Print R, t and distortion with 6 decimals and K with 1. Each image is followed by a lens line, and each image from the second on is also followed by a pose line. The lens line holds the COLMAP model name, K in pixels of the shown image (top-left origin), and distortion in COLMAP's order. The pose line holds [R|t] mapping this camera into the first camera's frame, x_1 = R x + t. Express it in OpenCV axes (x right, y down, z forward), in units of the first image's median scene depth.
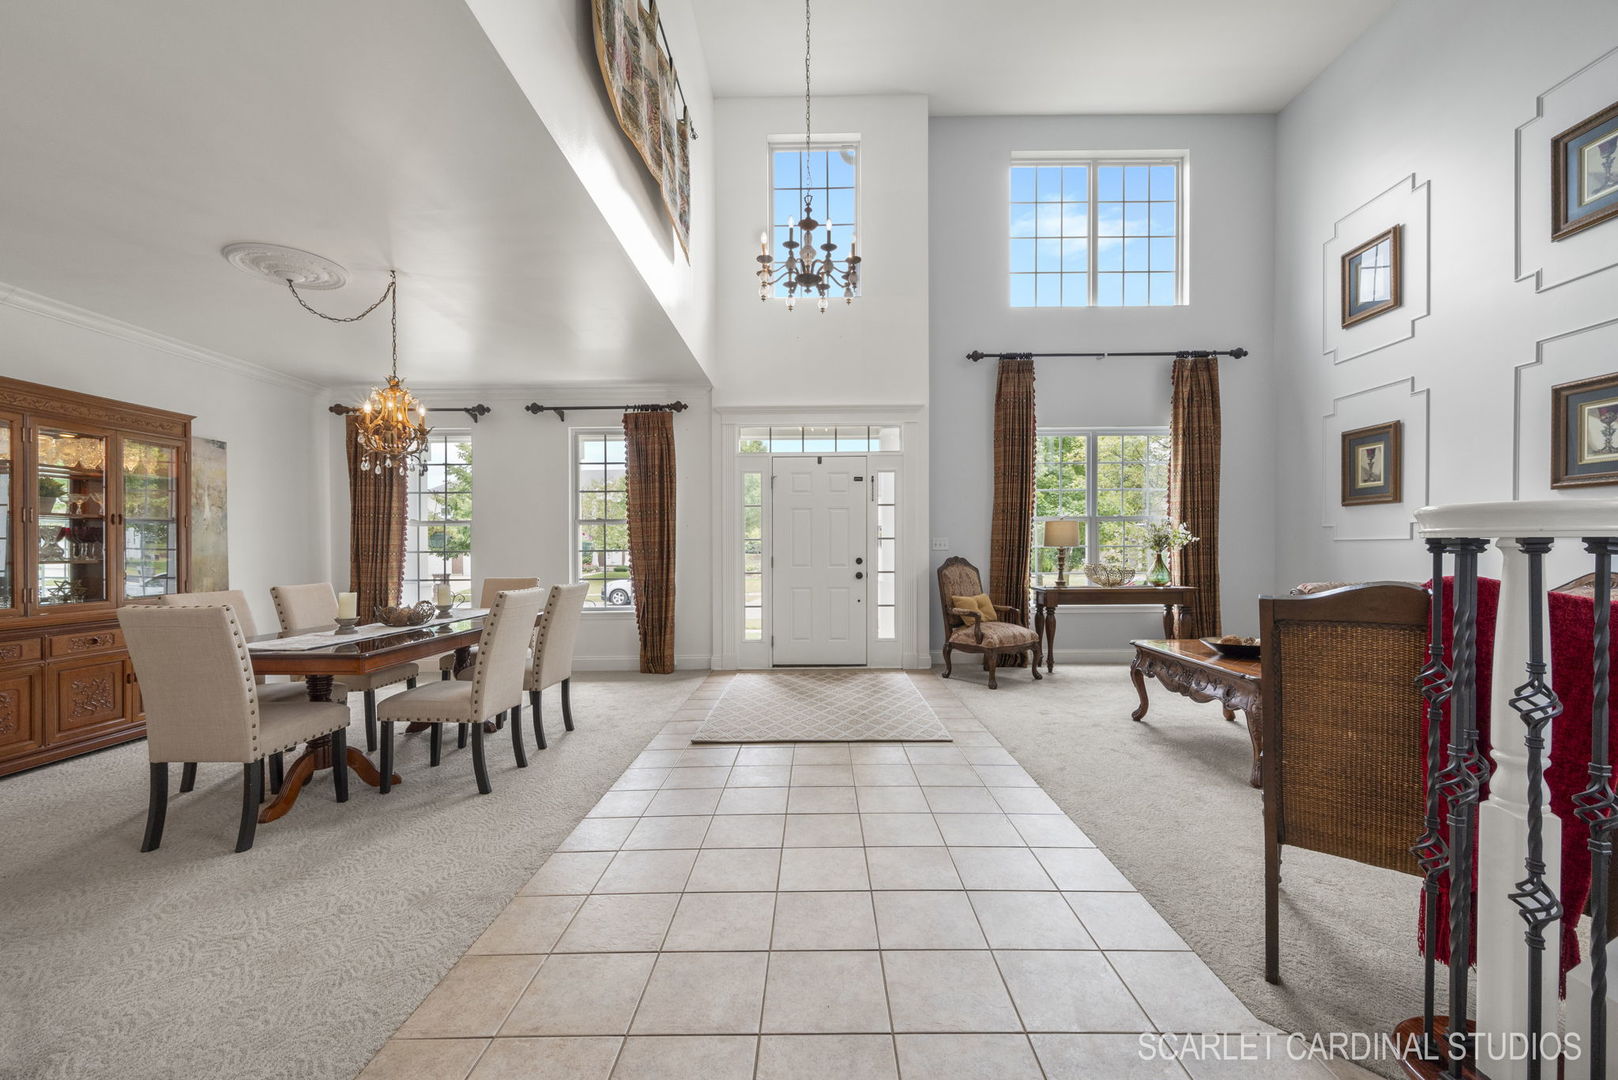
lens RADIAL K [[625.8, 0, 801.5], [0, 625.8, 550.5], [0, 0, 1]] dist [-0.000429, -0.000990]
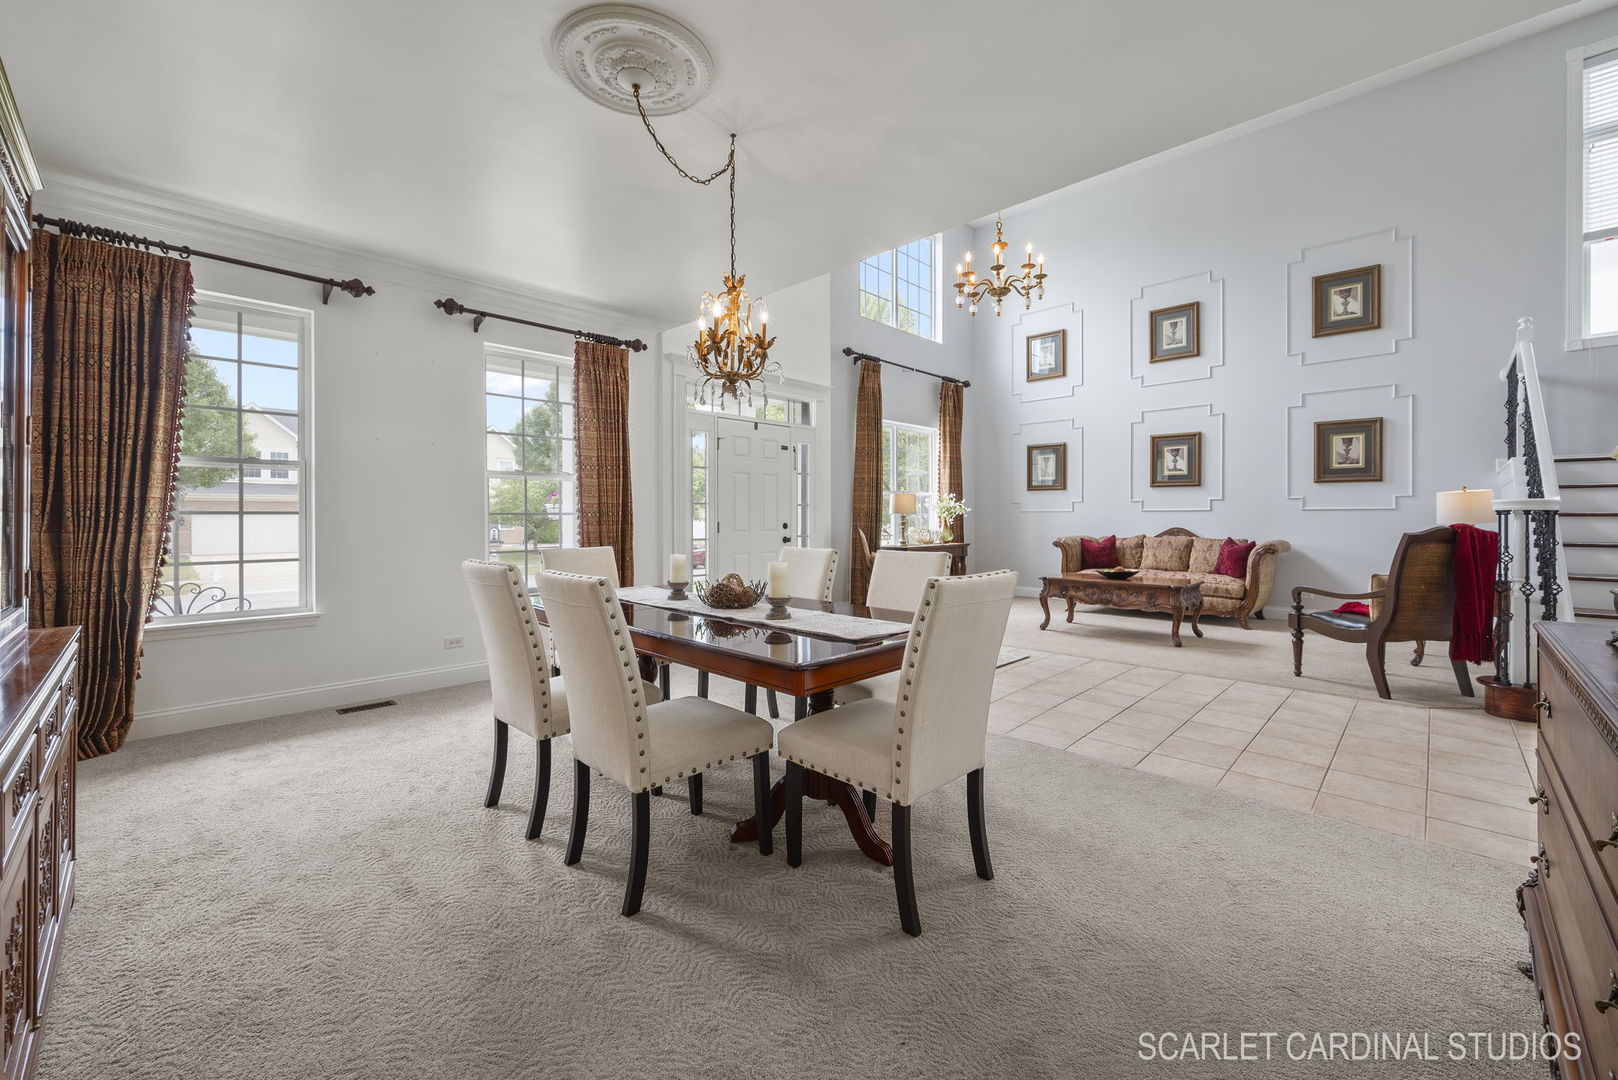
lens RADIAL K [[625.8, 0, 819.7], [0, 625.8, 515.4], [0, 0, 1]] dist [-0.000429, -0.000990]
pose [[0.702530, 0.008569, 0.711603, -0.897848], [-0.003618, 0.999958, -0.008469, 0.011450], [-0.711645, 0.003375, 0.702531, 0.321349]]
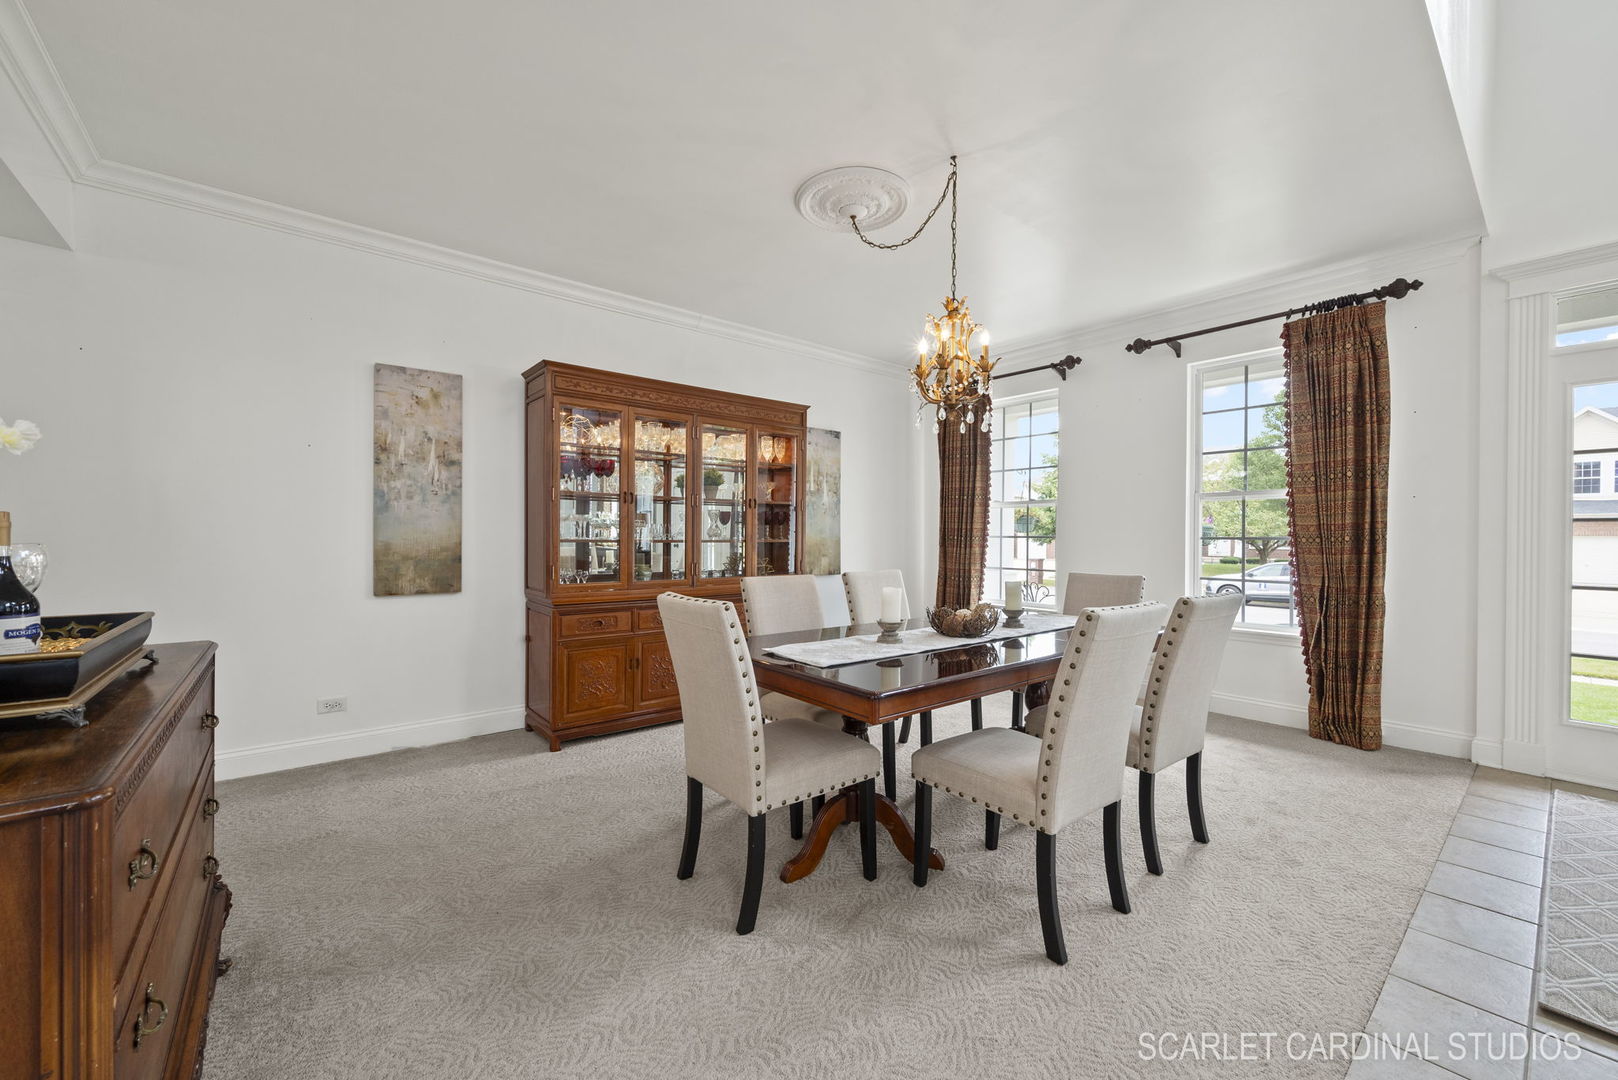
lens RADIAL K [[625.8, 0, 821.4], [0, 625.8, 537.6], [0, 0, 1]] dist [-0.000429, -0.000990]
pose [[0.655056, 0.012818, -0.755472, -0.154538], [-0.012694, 0.999902, 0.005959, 0.002082], [0.755474, 0.005687, 0.655154, 0.324866]]
